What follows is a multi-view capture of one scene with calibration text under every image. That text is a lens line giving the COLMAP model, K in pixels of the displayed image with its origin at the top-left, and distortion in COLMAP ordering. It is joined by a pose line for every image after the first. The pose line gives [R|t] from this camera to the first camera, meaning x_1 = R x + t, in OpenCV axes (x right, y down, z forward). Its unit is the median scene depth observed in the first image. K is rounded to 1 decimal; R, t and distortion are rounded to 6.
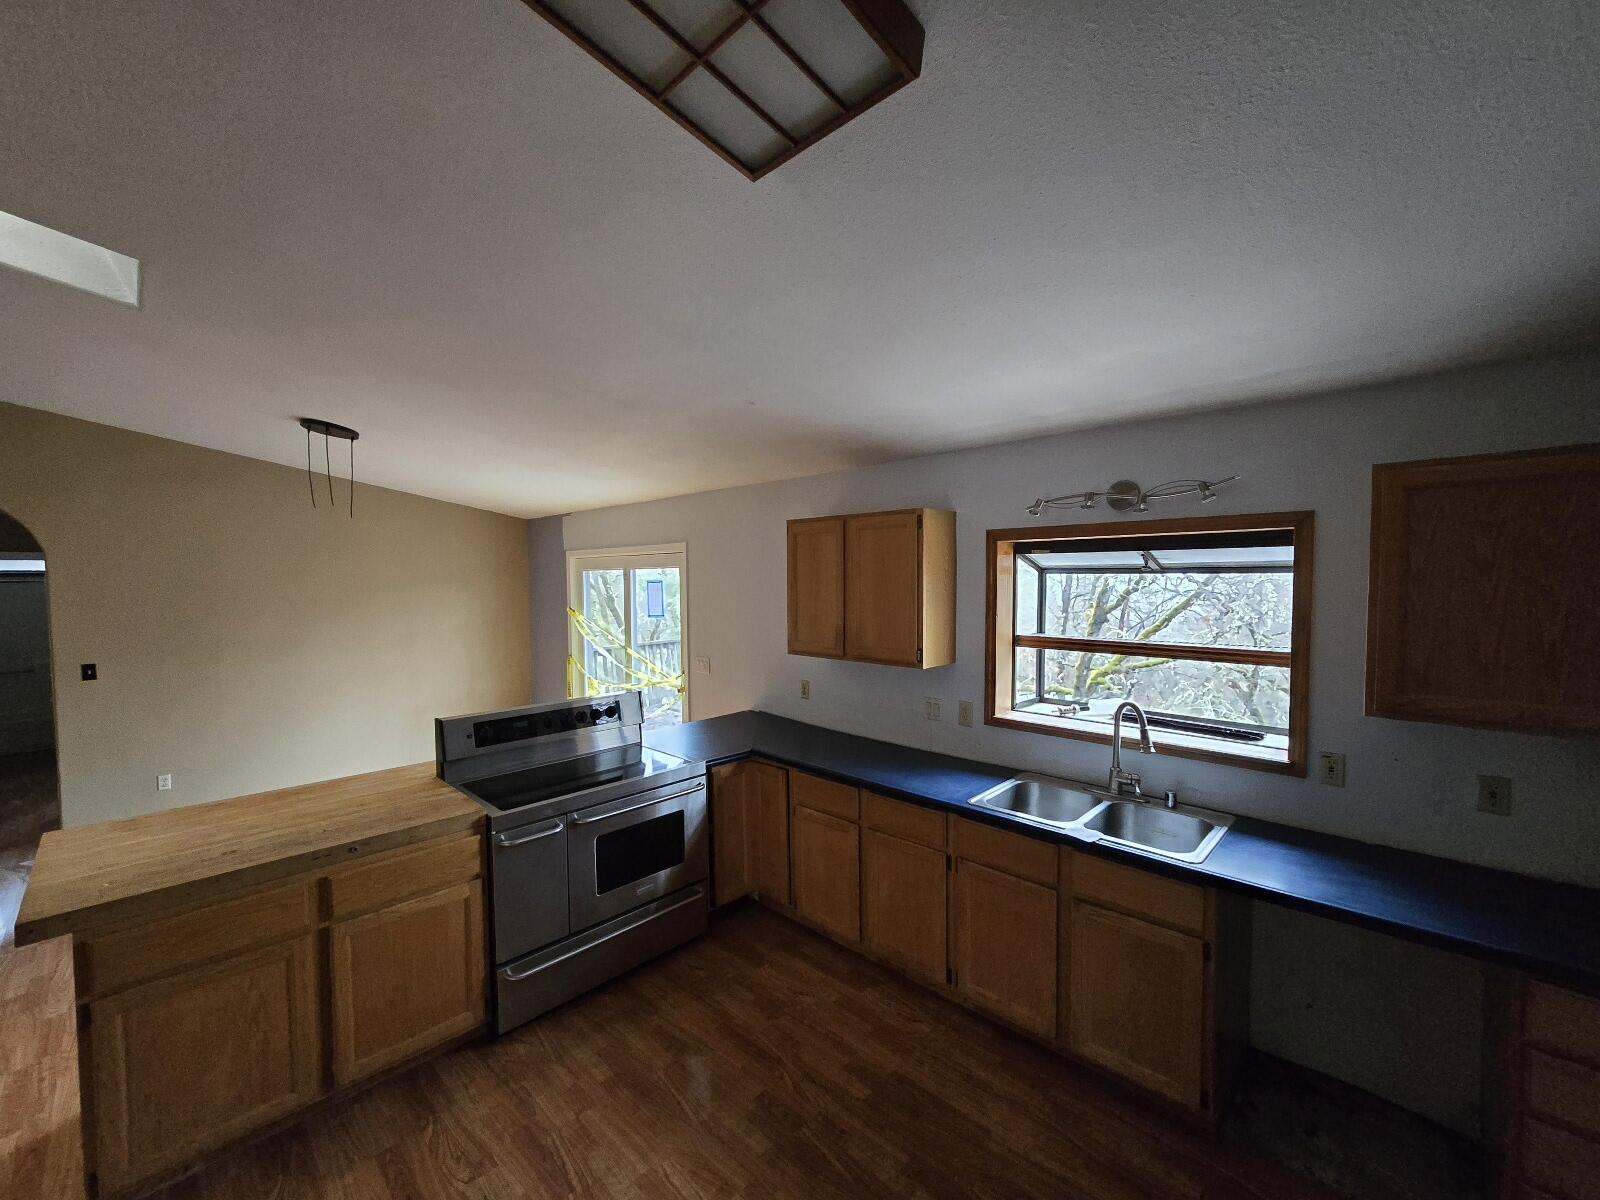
lens RADIAL K [[651.8, 0, 797.6], [0, 651.8, 605.4], [0, 0, 1]] dist [-0.007000, 0.001906]
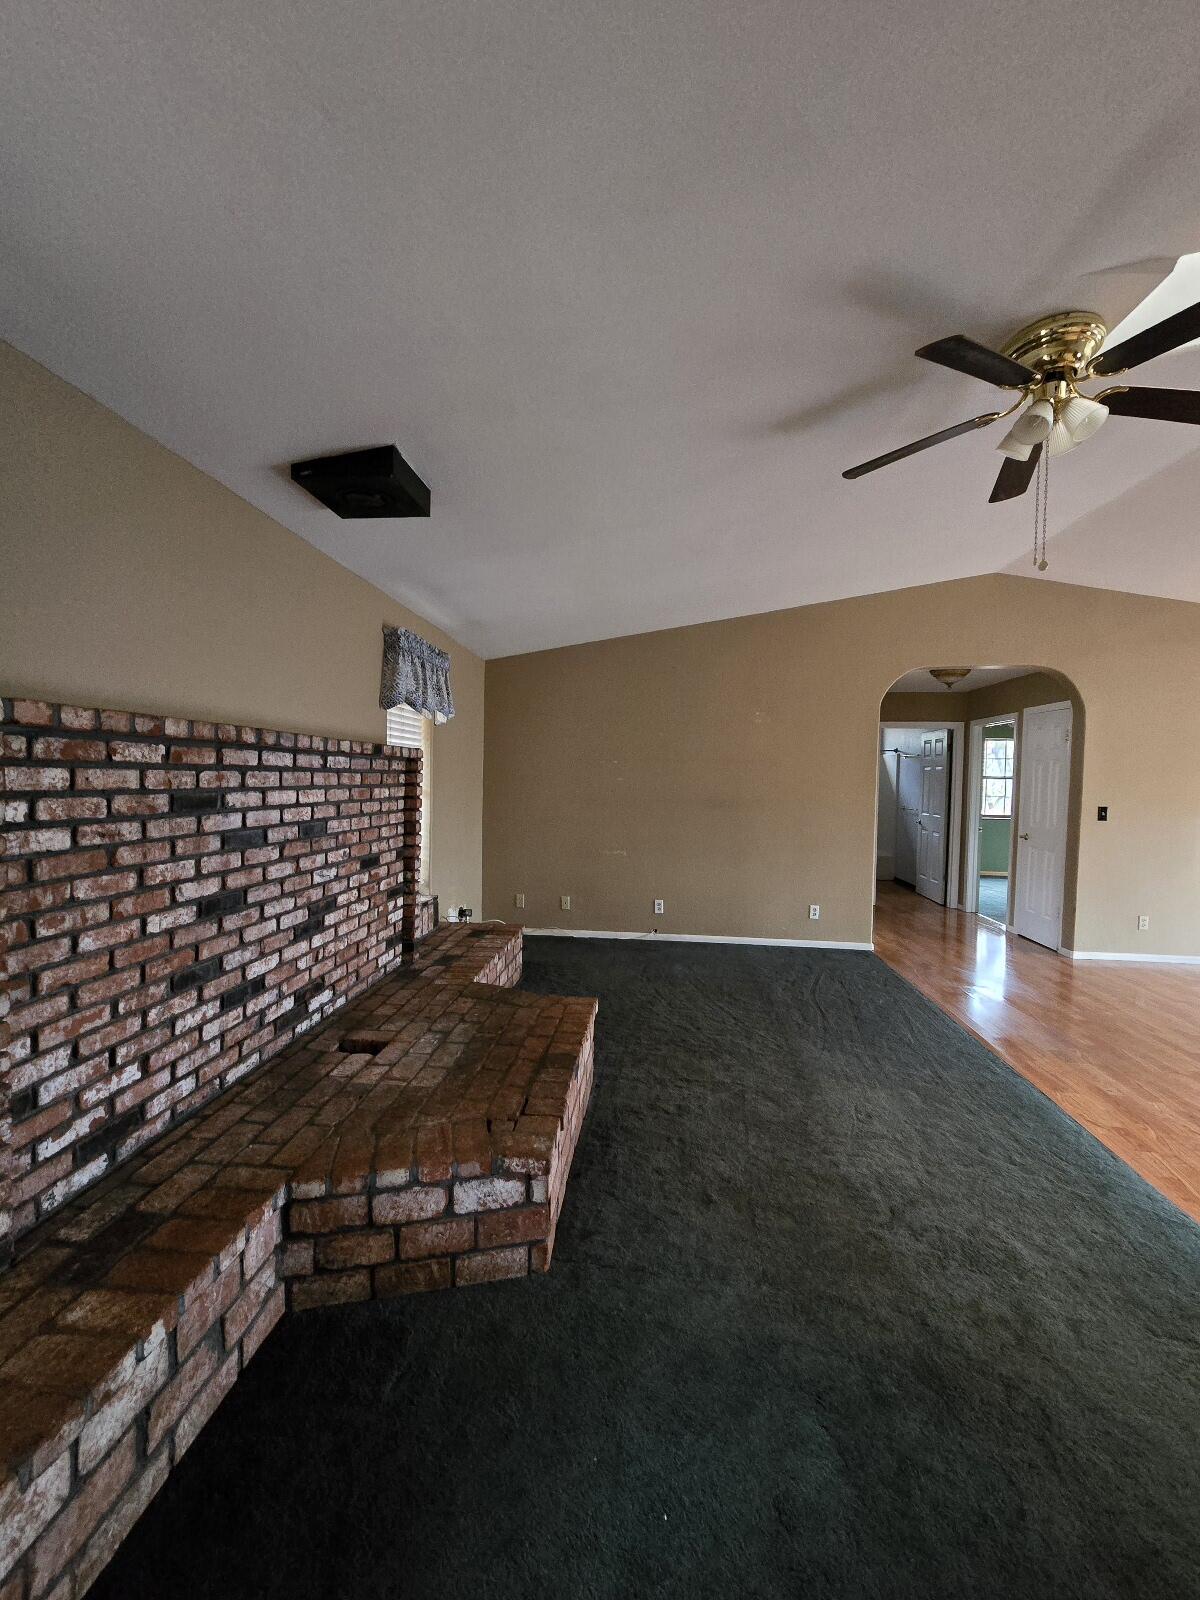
lens RADIAL K [[651.8, 0, 598.0], [0, 651.8, 799.7], [0, 0, 1]] dist [-0.007000, 0.001906]
pose [[0.616866, 0.050093, -0.785473, -1.198667], [-0.058733, 0.998120, 0.017529, 0.178481], [0.784874, 0.035320, 0.618648, -0.653635]]
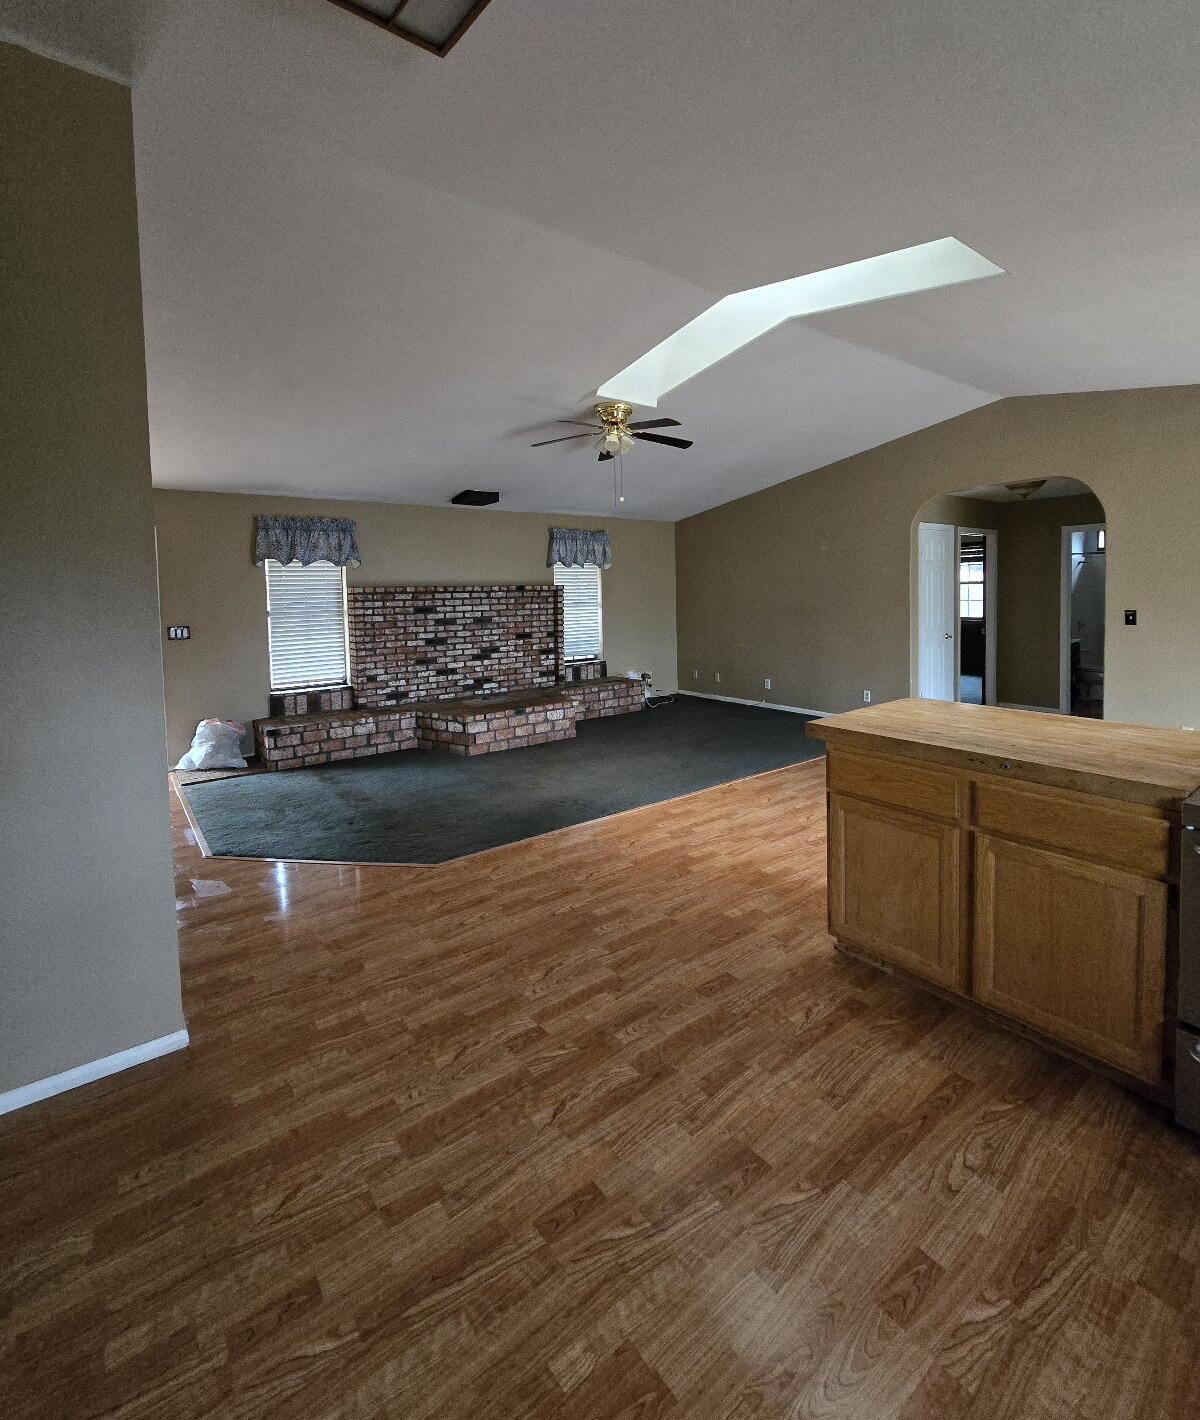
lens RADIAL K [[653.9, 0, 592.7], [0, 653.9, 617.8], [0, 0, 1]] dist [0.001949, -0.000364]
pose [[-0.158410, 0.055377, -0.985819, 0.253520], [-0.021451, 0.997997, 0.059508, 0.091654], [0.987140, 0.030574, -0.156905, 0.429748]]
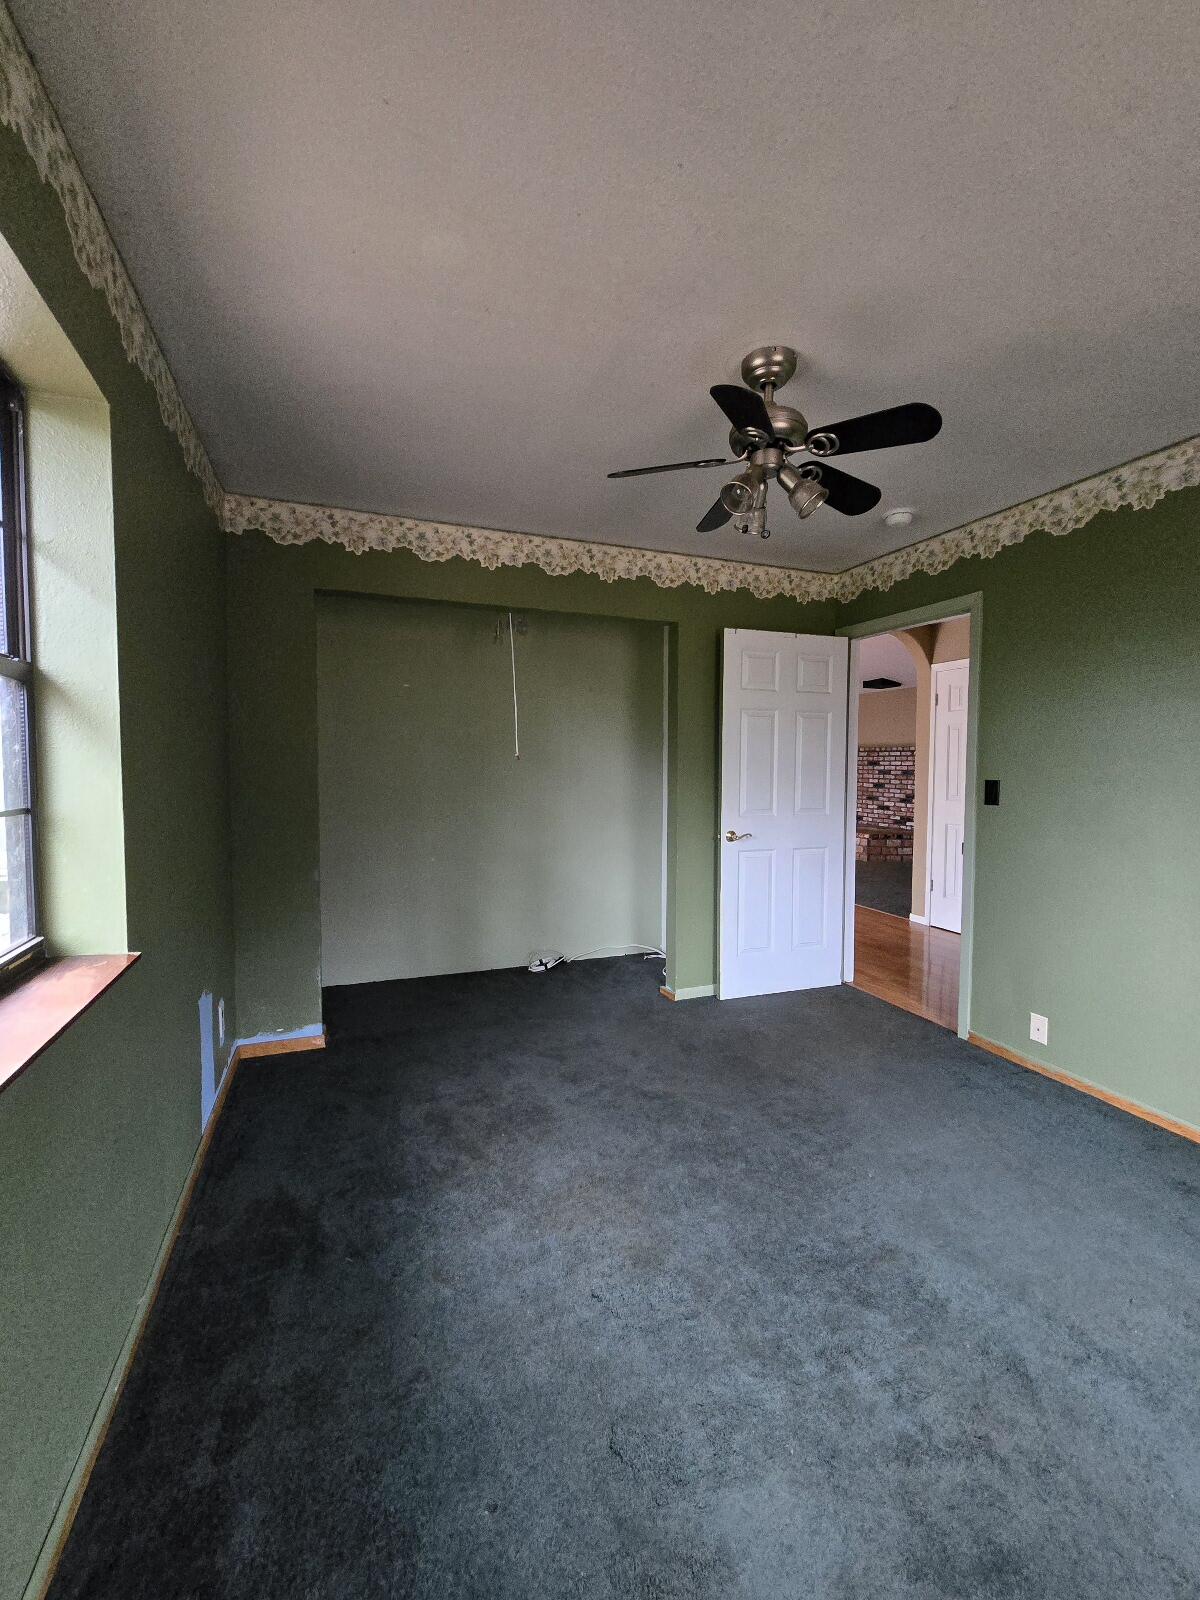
lens RADIAL K [[651.8, 0, 594.3], [0, 651.8, 794.1], [0, 0, 1]] dist [-0.007000, 0.001906]
pose [[-0.902486, -0.013449, 0.430510, -2.176590], [0.024515, 0.996288, 0.082517, 0.057987], [-0.430021, 0.085024, -0.898806, 3.277586]]
